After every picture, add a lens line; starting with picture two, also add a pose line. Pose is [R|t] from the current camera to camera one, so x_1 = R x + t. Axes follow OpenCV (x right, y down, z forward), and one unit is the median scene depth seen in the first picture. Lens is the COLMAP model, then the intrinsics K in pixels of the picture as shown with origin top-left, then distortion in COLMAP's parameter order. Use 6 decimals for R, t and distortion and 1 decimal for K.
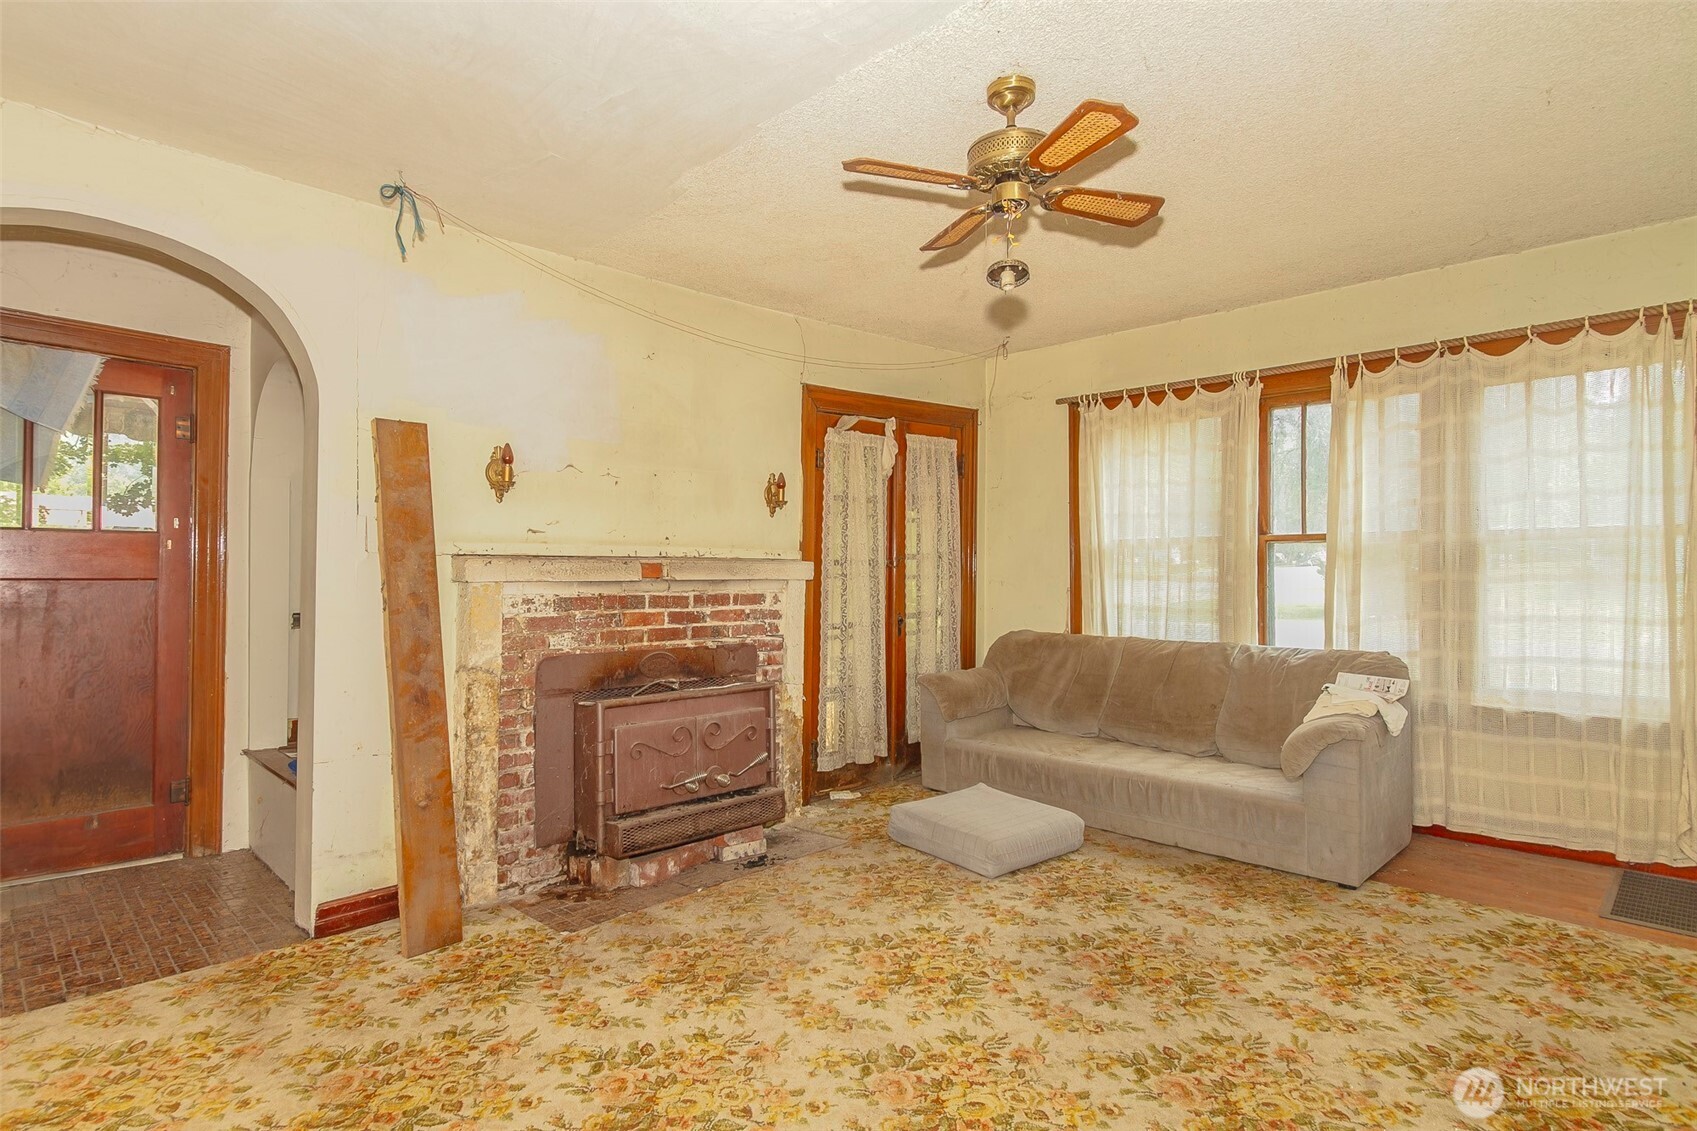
lens RADIAL K [[883.1, 0, 832.2], [0, 883.1, 569.7], [0, 0, 1]] dist [0.007686, -0.001008]
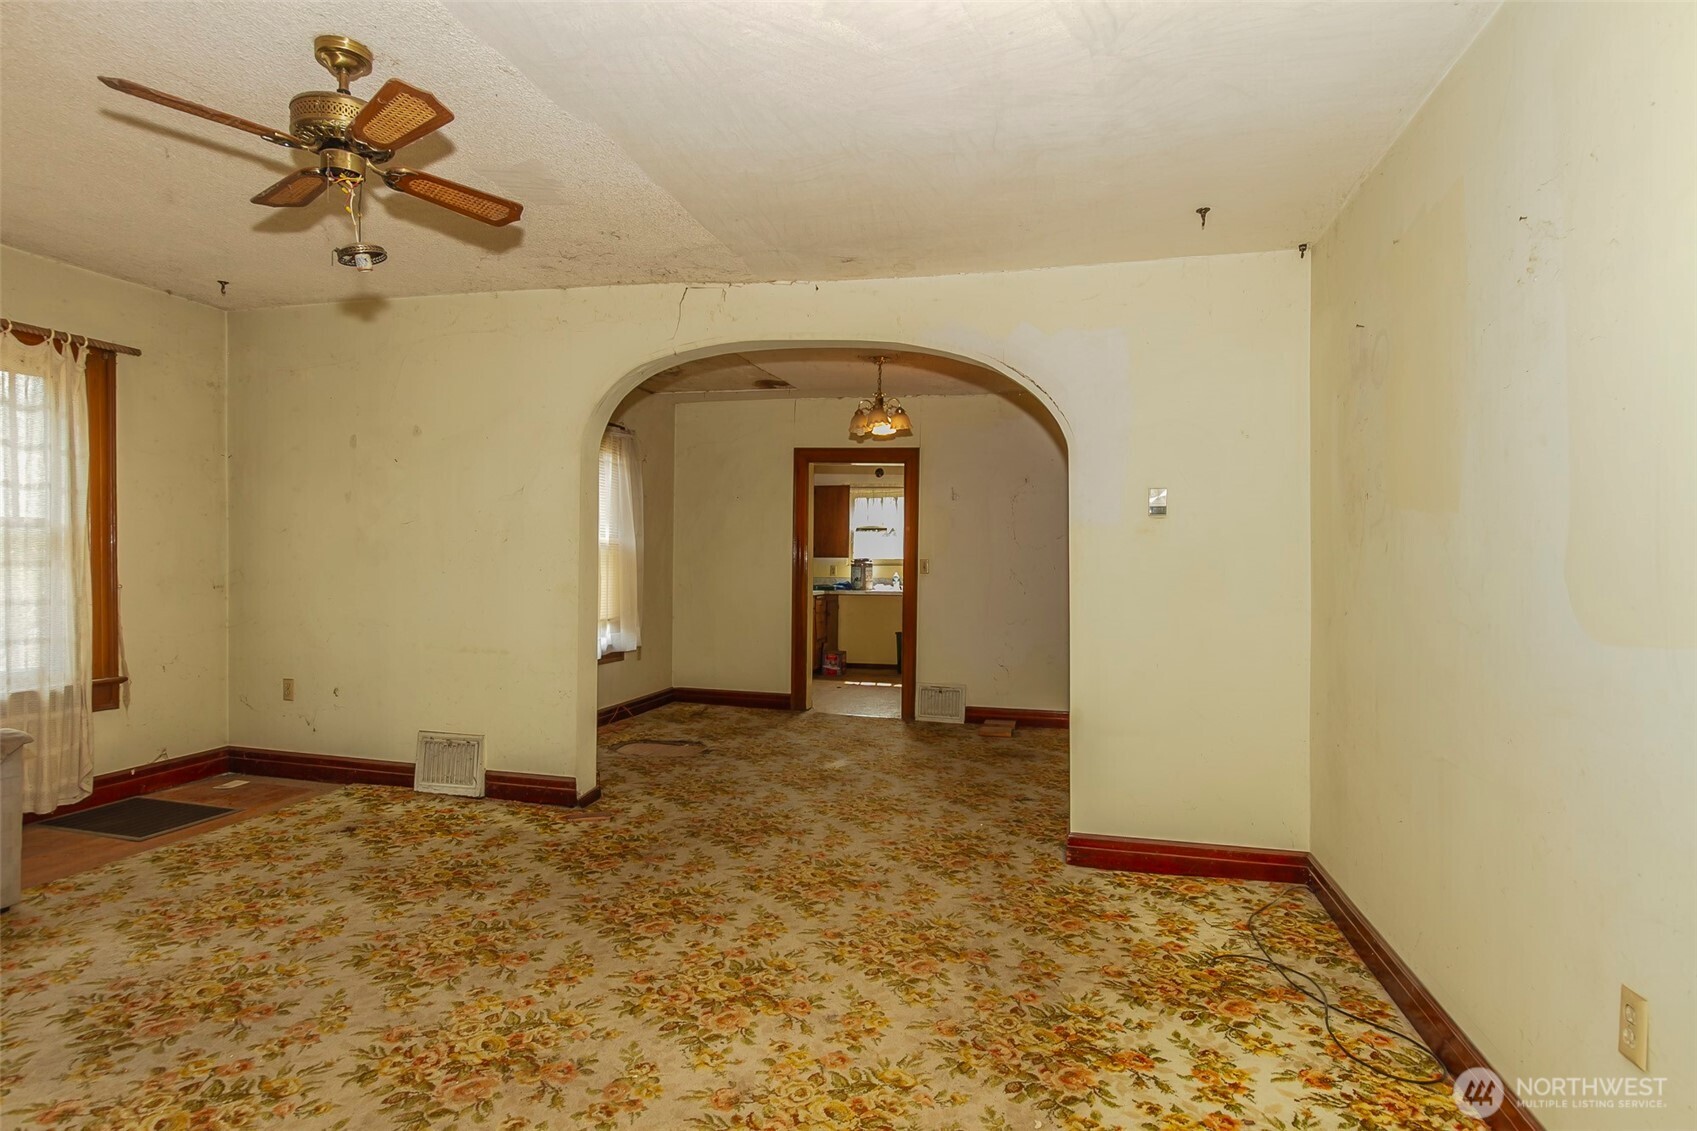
lens RADIAL K [[897.0, 0, 842.1], [0, 897.0, 568.8], [0, 0, 1]] dist [0.017365, -0.012171]
pose [[-0.513247, -0.013435, 0.858136, -0.615970], [-0.012952, 0.999885, 0.007907, -0.007830], [-0.858143, -0.007056, -0.513362, 0.711409]]
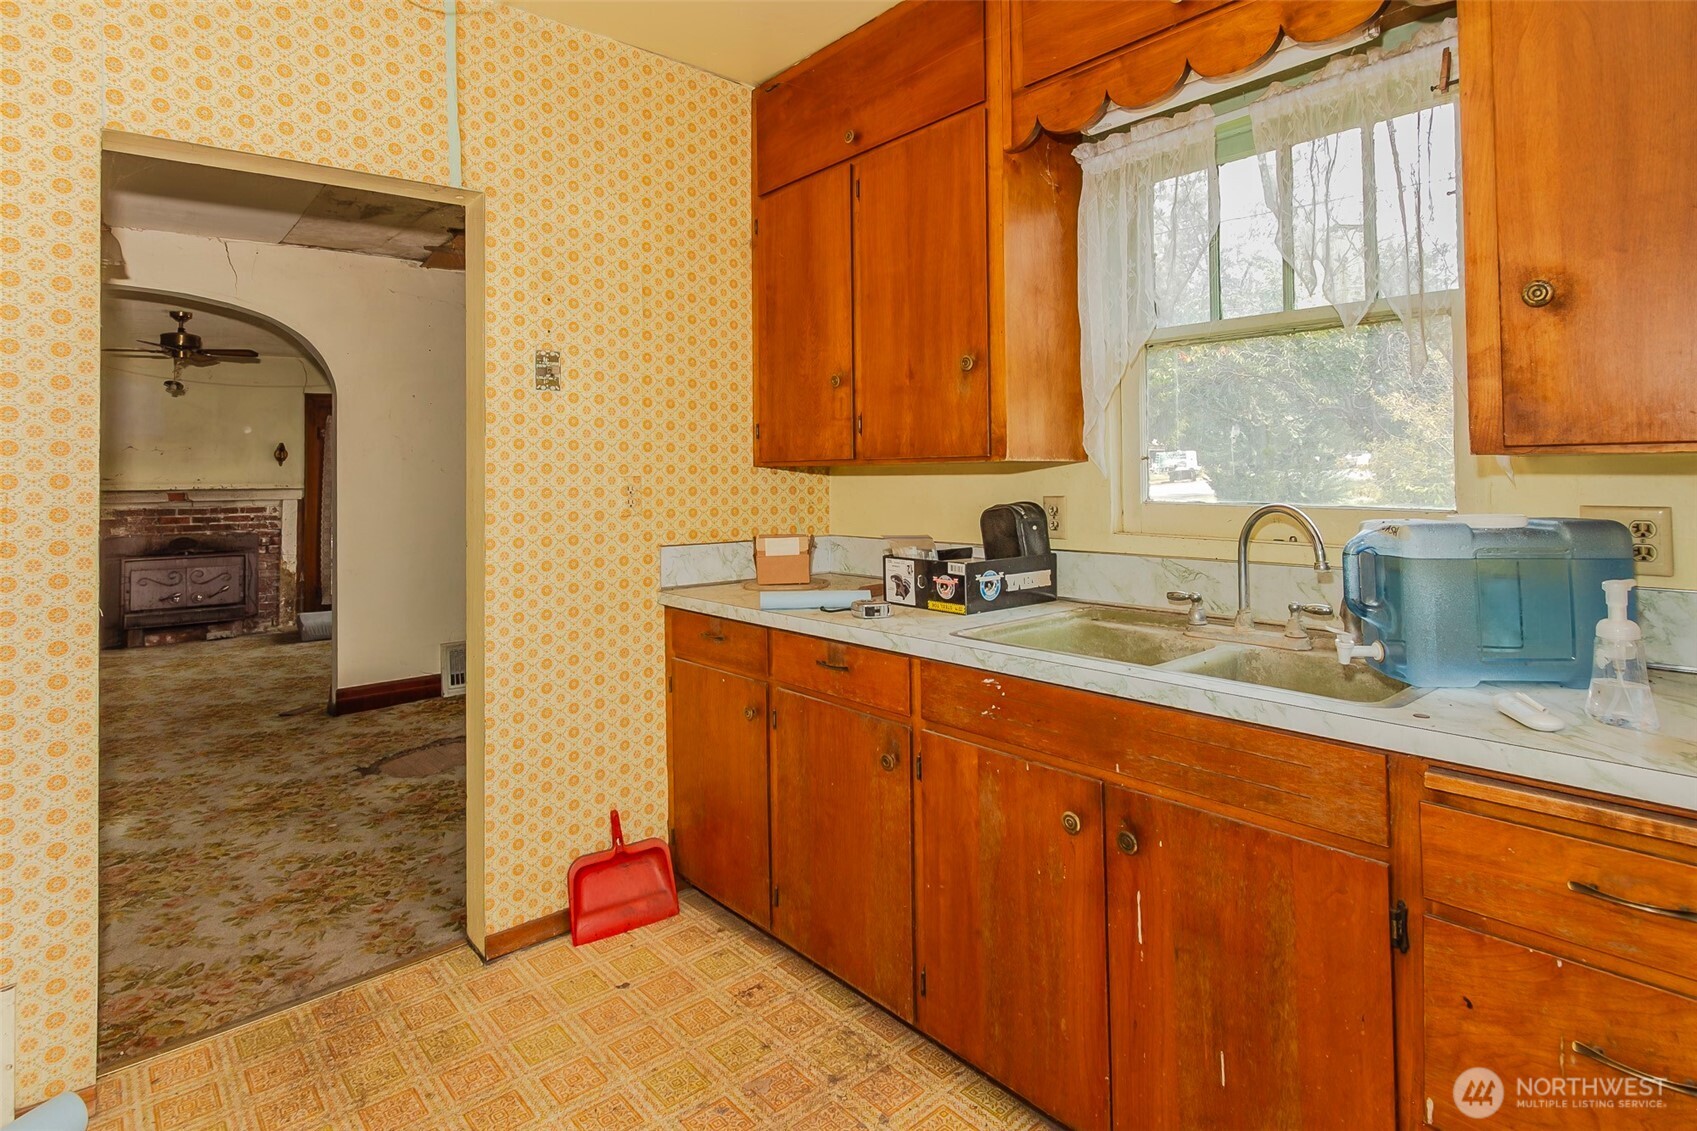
lens RADIAL K [[873.1, 0, 839.1], [0, 873.1, 464.7], [0, 0, 1]] dist [-0.002289, -0.000557]
pose [[0.997306, -0.011191, -0.072493, 1.607246], [0.010360, 0.999876, -0.011833, -0.036223], [0.072616, 0.011050, 0.997299, -0.978047]]
